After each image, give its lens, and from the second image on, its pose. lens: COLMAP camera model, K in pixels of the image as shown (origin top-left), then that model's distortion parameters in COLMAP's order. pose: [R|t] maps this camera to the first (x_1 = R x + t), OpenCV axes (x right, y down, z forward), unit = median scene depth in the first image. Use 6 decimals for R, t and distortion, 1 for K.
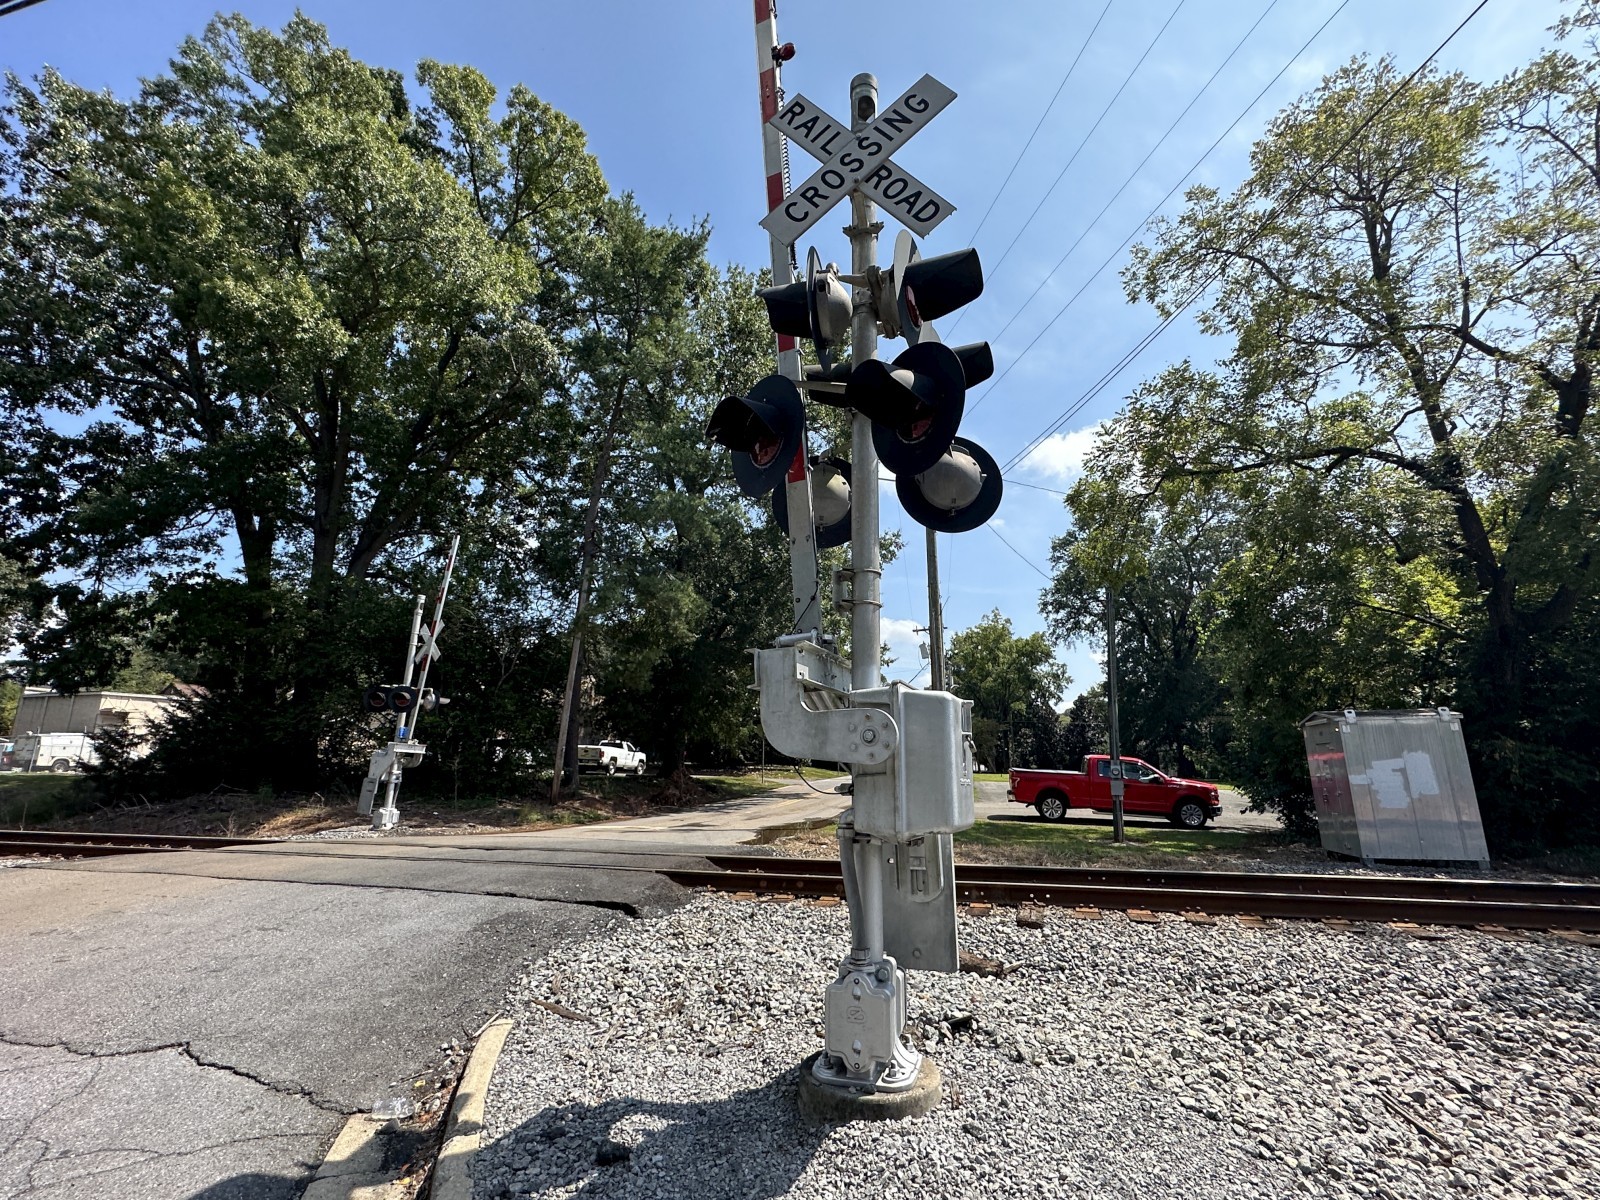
lens RADIAL K [[716.4, 0, 800.0], [0, 716.4, 600.0], [0, 0, 1]] dist [-0.005351, 0.001002]
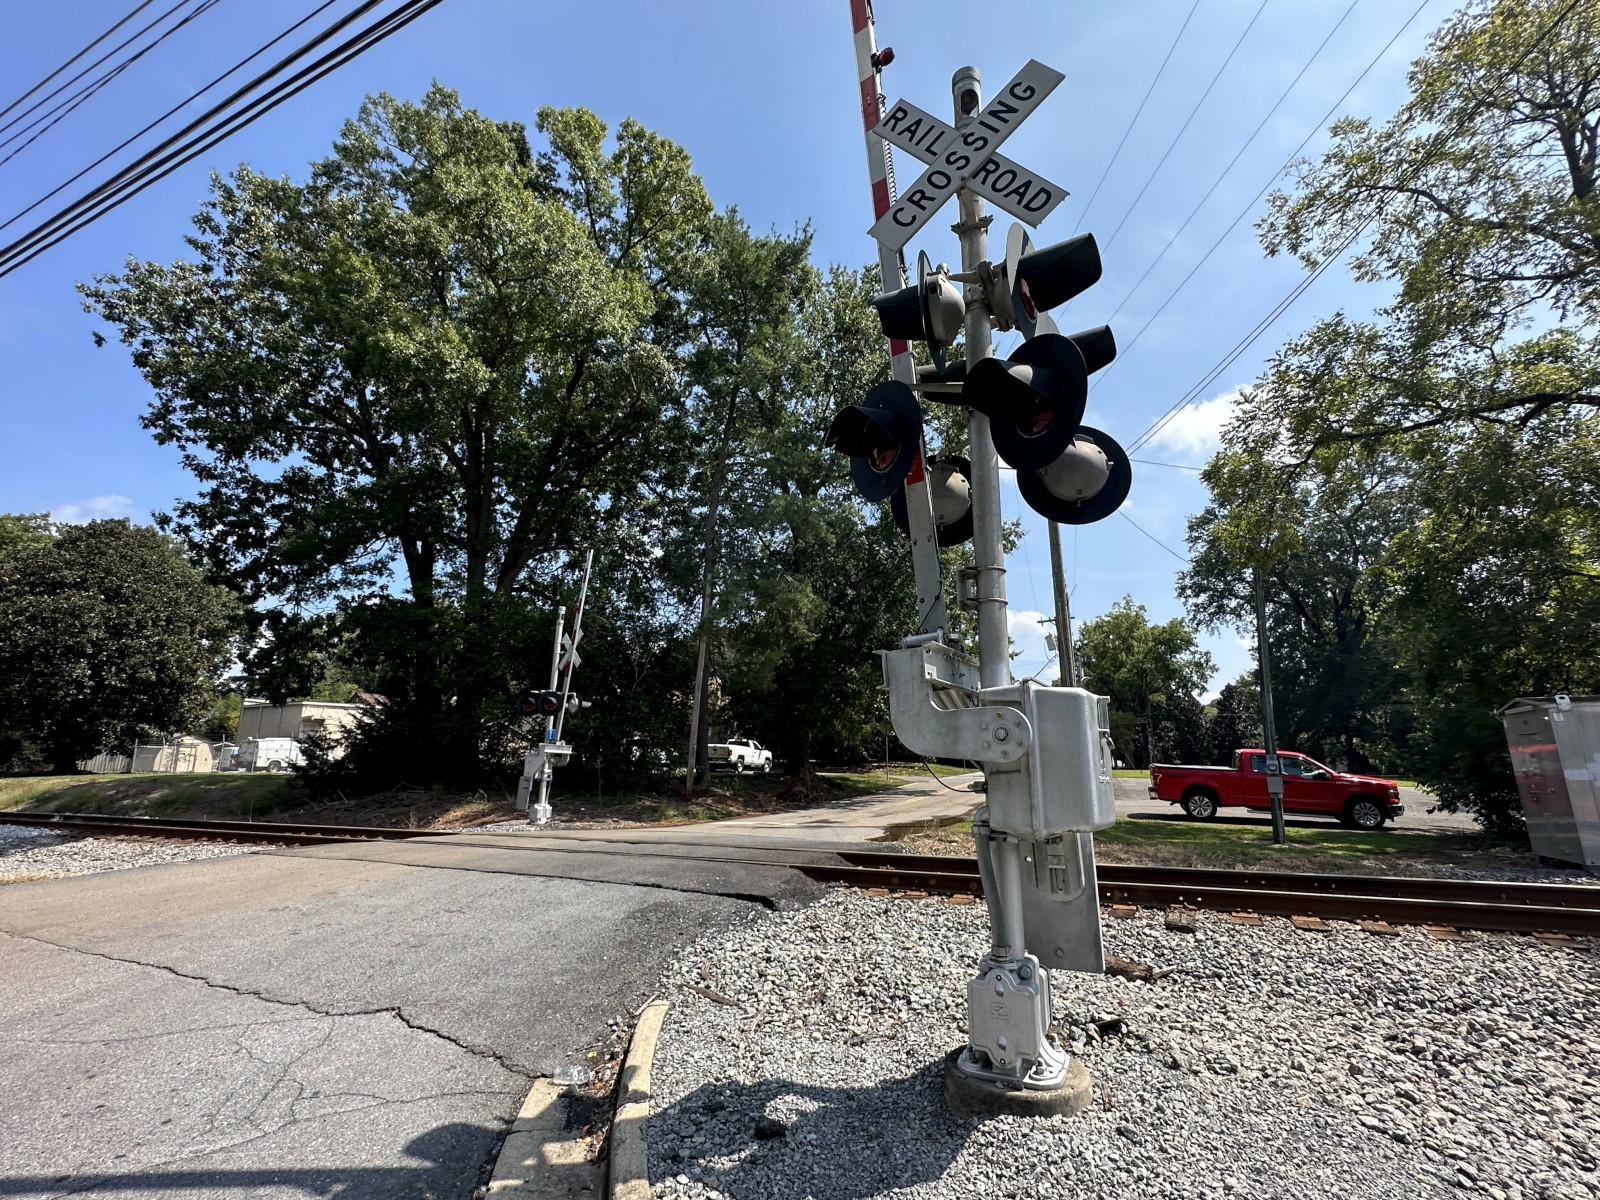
lens RADIAL K [[716.4, 0, 800.0], [0, 716.4, 600.0], [0, 0, 1]] dist [-0.005351, 0.001002]
pose [[0.986017, -0.041930, -0.161281, -0.001899], [0.042522, 0.999096, 0.000217, -0.001520], [0.161126, -0.007072, 0.986909, -0.005344]]
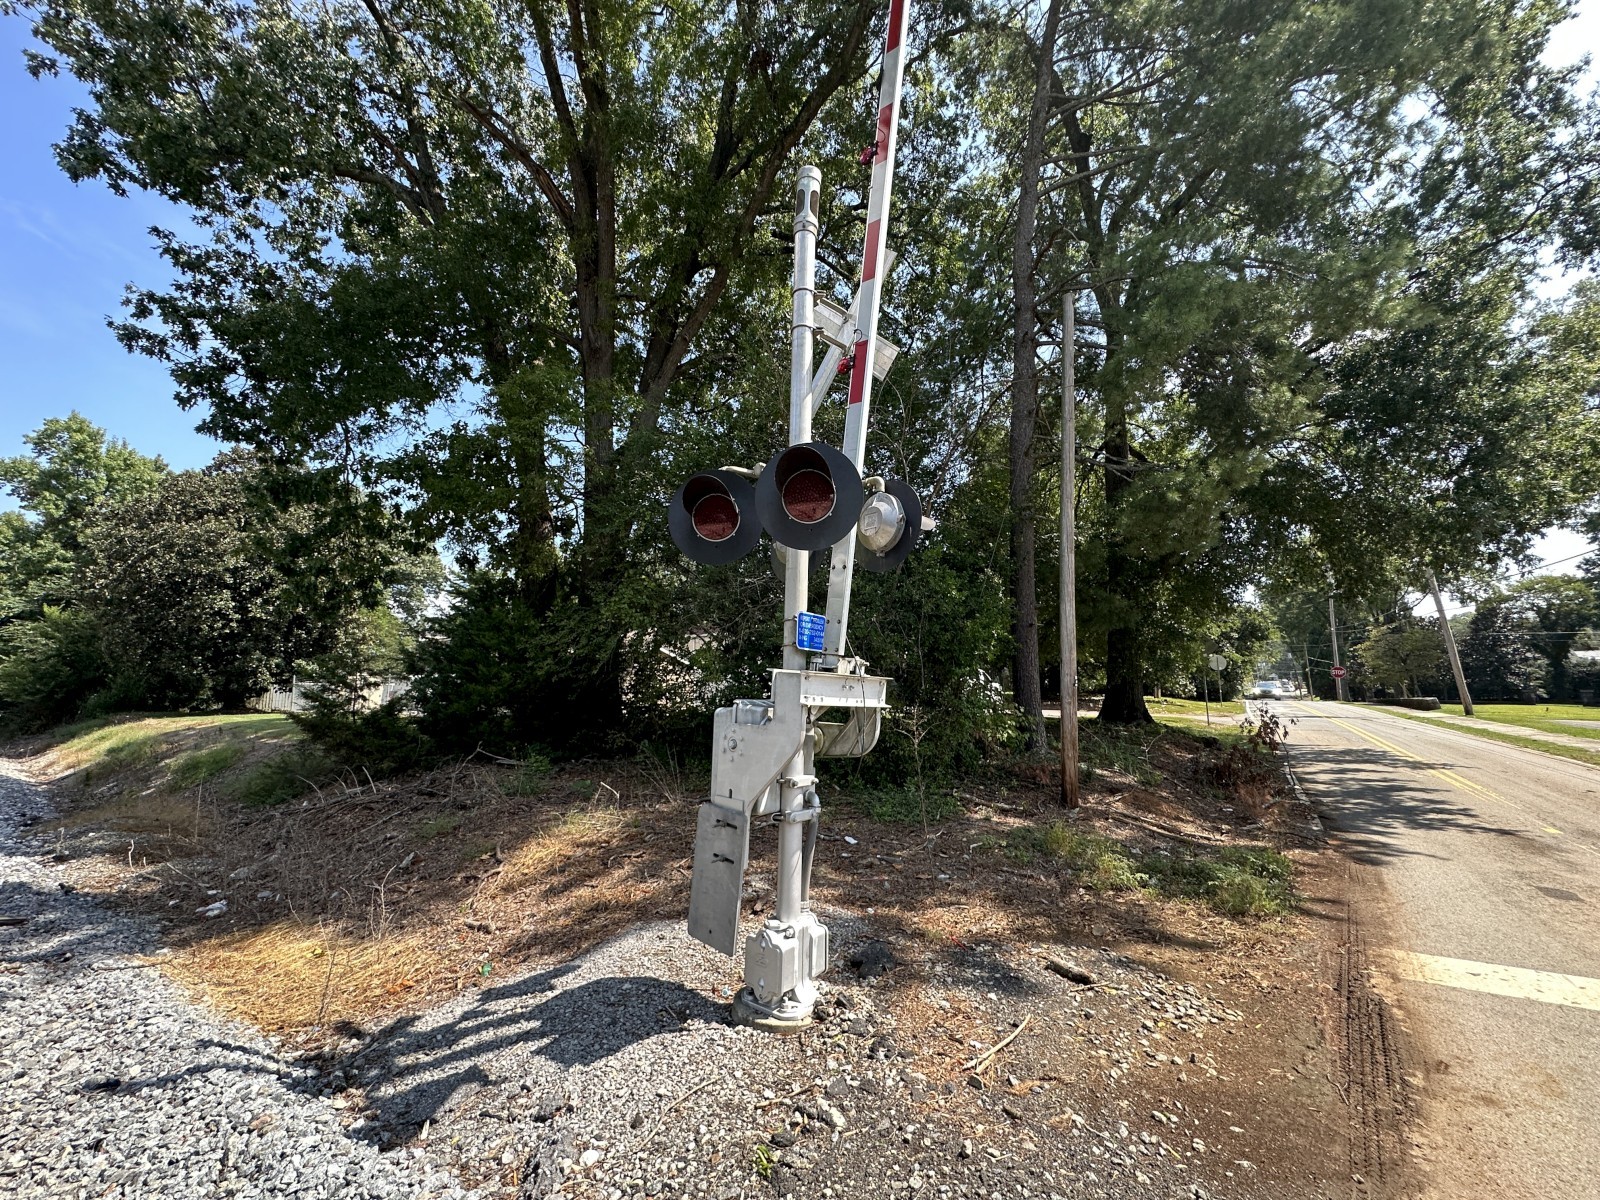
lens RADIAL K [[644.4, 0, 800.0], [0, 644.4, 600.0], [0, 0, 1]] dist [-0.000267, -0.000022]
pose [[0.936632, -0.058271, -0.345434, -0.436960], [0.086907, 0.993894, 0.067987, 0.144358], [0.339363, -0.093699, 0.935977, 0.713799]]
